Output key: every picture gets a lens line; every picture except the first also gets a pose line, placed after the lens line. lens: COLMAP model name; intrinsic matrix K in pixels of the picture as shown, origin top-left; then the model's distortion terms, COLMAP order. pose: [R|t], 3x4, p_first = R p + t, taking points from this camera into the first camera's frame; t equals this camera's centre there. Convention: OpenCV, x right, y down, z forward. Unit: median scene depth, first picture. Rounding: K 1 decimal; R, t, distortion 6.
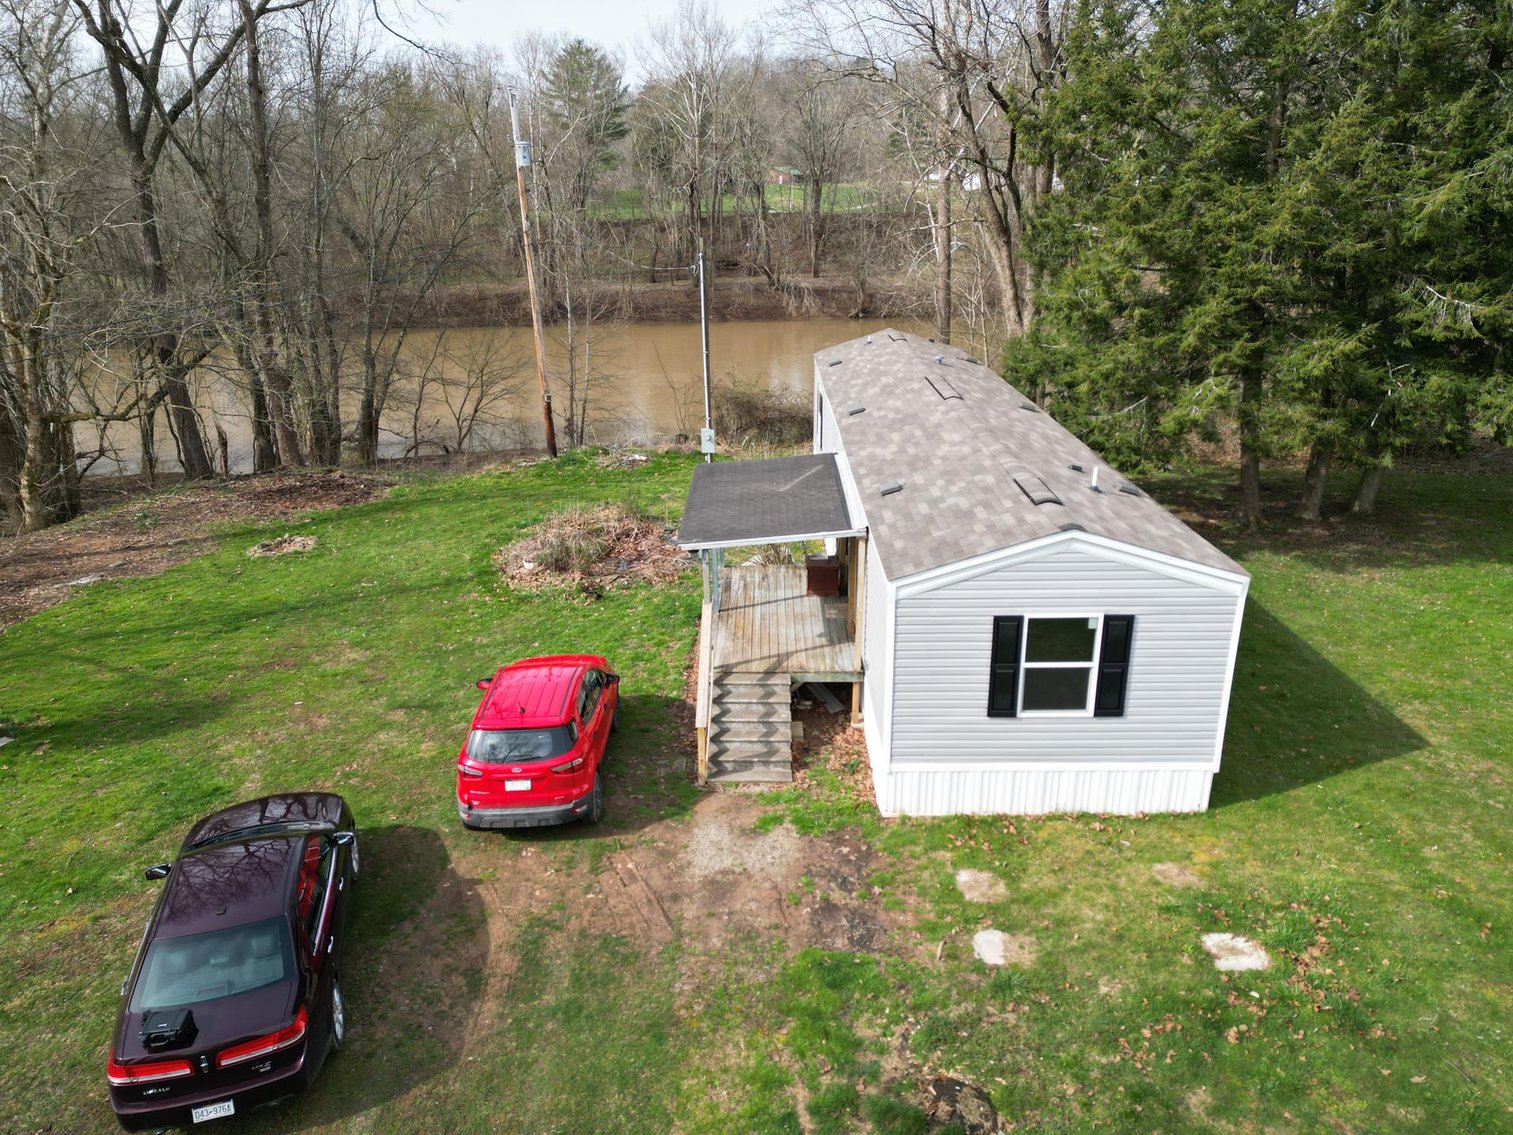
lens RADIAL K [[1047.6, 0, 758.7], [0, 1047.6, 572.2], [0, 0, 1]] dist [0.085853, -0.071673]
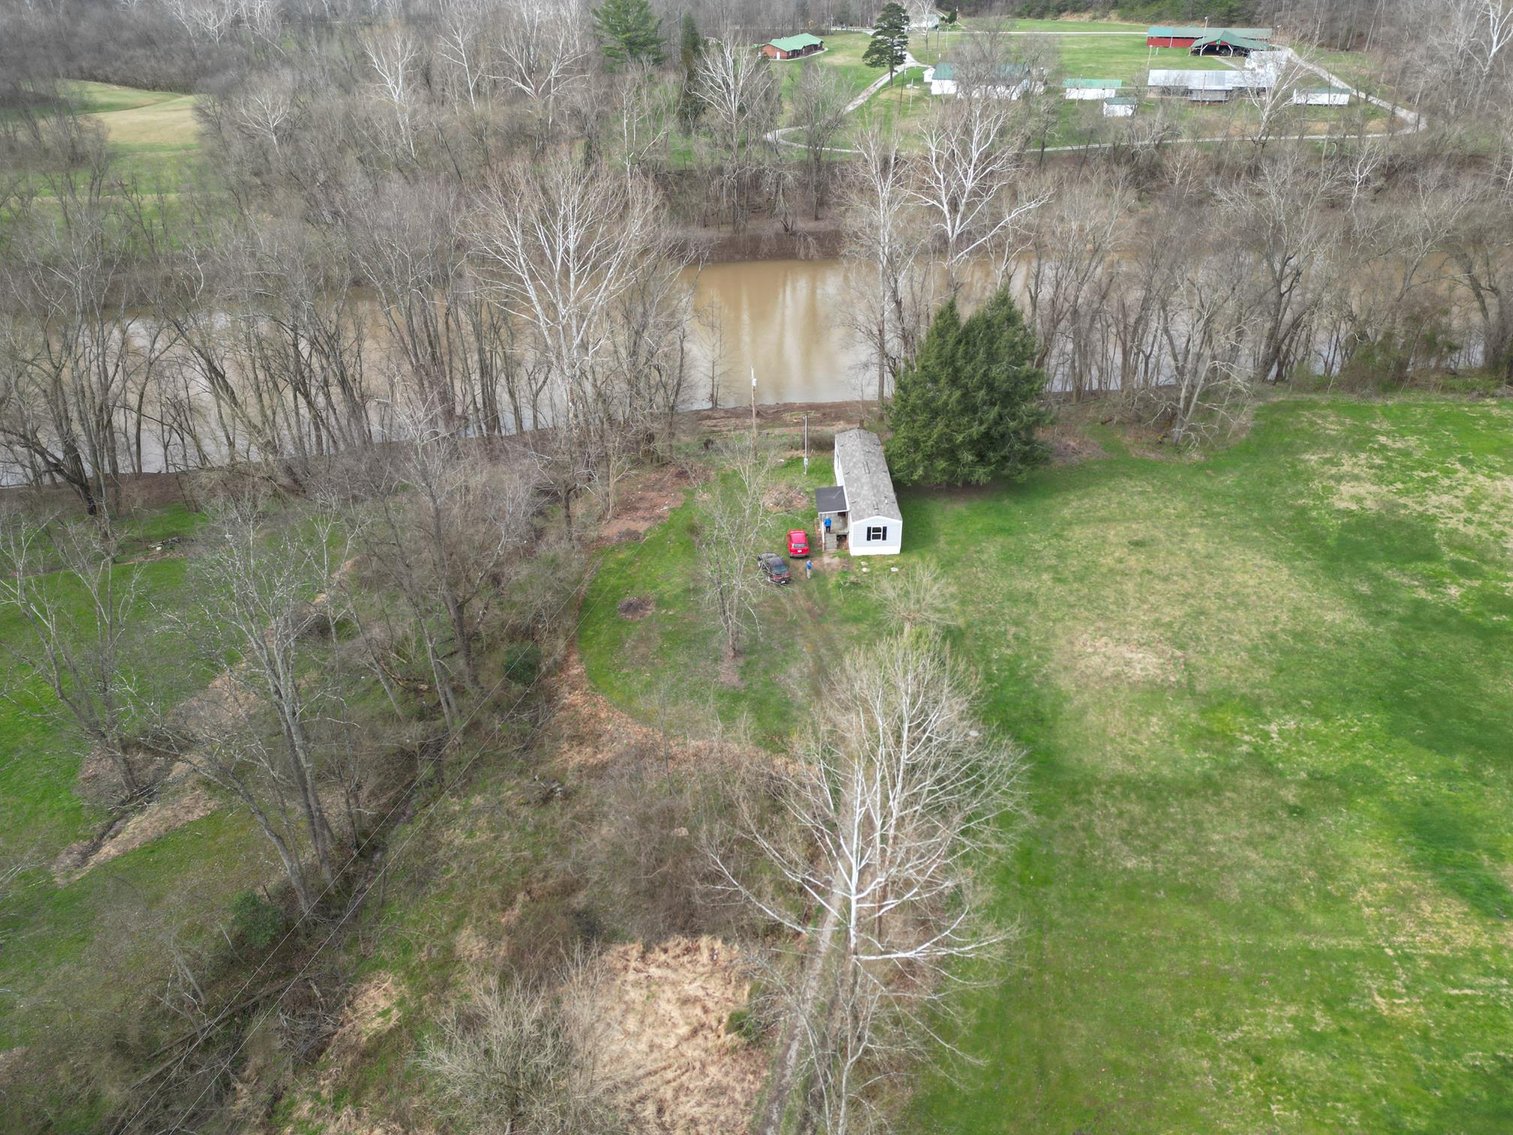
lens RADIAL K [[1047.6, 0, 754.0], [0, 1047.6, 566.7], [0, 0, 1]] dist [0.085853, -0.071673]
pose [[0.999832, -0.011874, 0.013978, -0.531082], [0.009065, 0.982469, 0.186205, -0.840308], [-0.015944, -0.186047, 0.982411, -4.941863]]
